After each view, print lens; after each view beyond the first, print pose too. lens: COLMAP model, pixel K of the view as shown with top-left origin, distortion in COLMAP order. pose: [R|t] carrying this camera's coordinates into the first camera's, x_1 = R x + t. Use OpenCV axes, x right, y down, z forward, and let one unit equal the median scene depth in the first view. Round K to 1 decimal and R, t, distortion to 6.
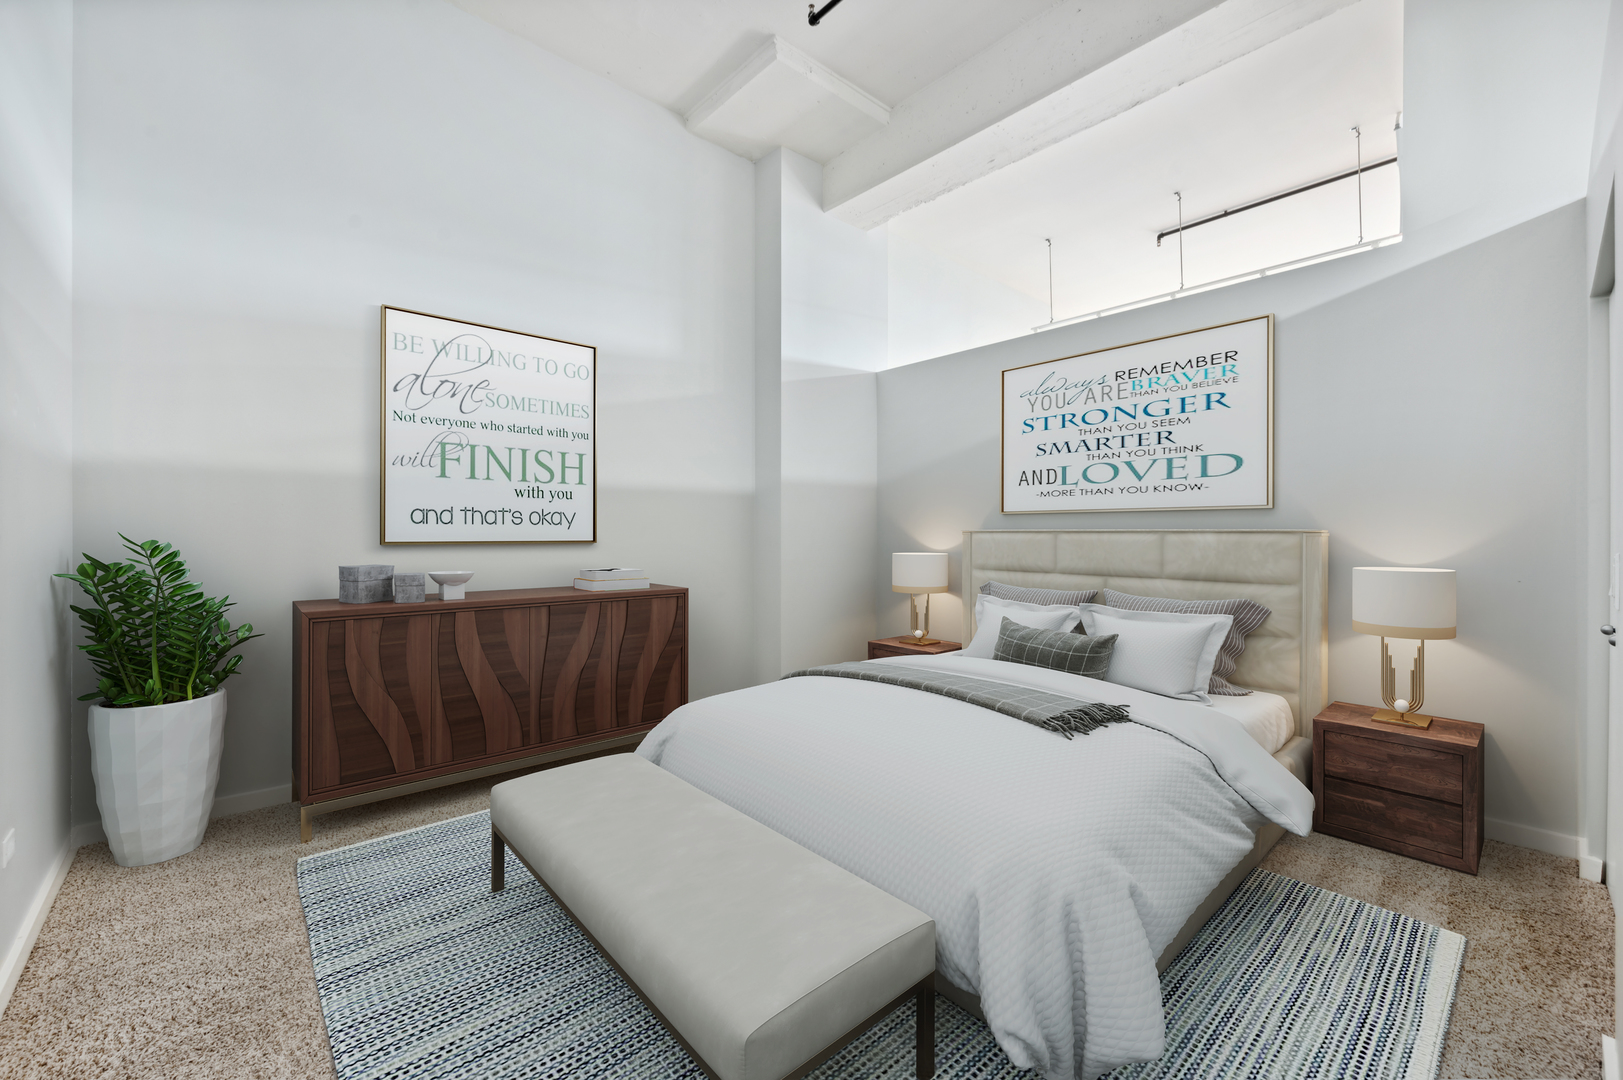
lens RADIAL K [[628.7, 0, 811.5], [0, 628.7, 540.0], [0, 0, 1]] dist [-0.000062, 0.000042]
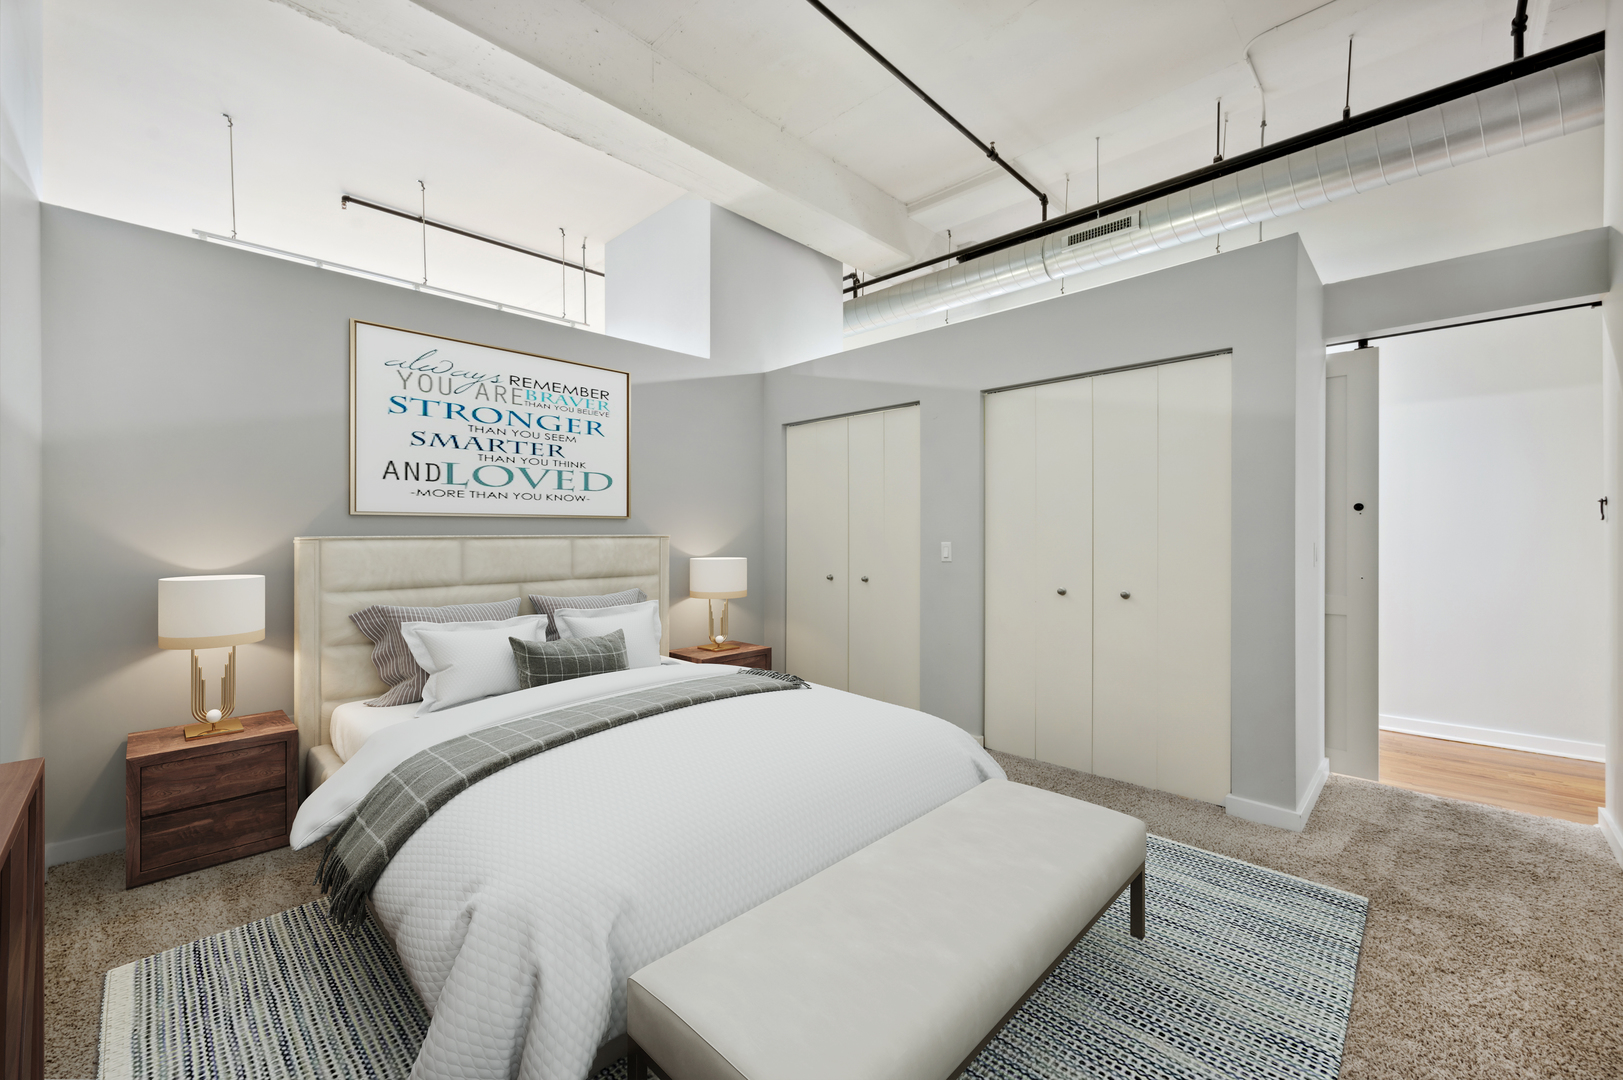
lens RADIAL K [[628.7, 0, 811.5], [0, 628.7, 540.0], [0, 0, 1]] dist [-0.000062, 0.000042]
pose [[-0.038561, -0.007802, 0.999226, -0.509154], [0.020047, 0.999762, 0.008580, -0.008111], [-0.999055, 0.020362, -0.038396, 0.557959]]
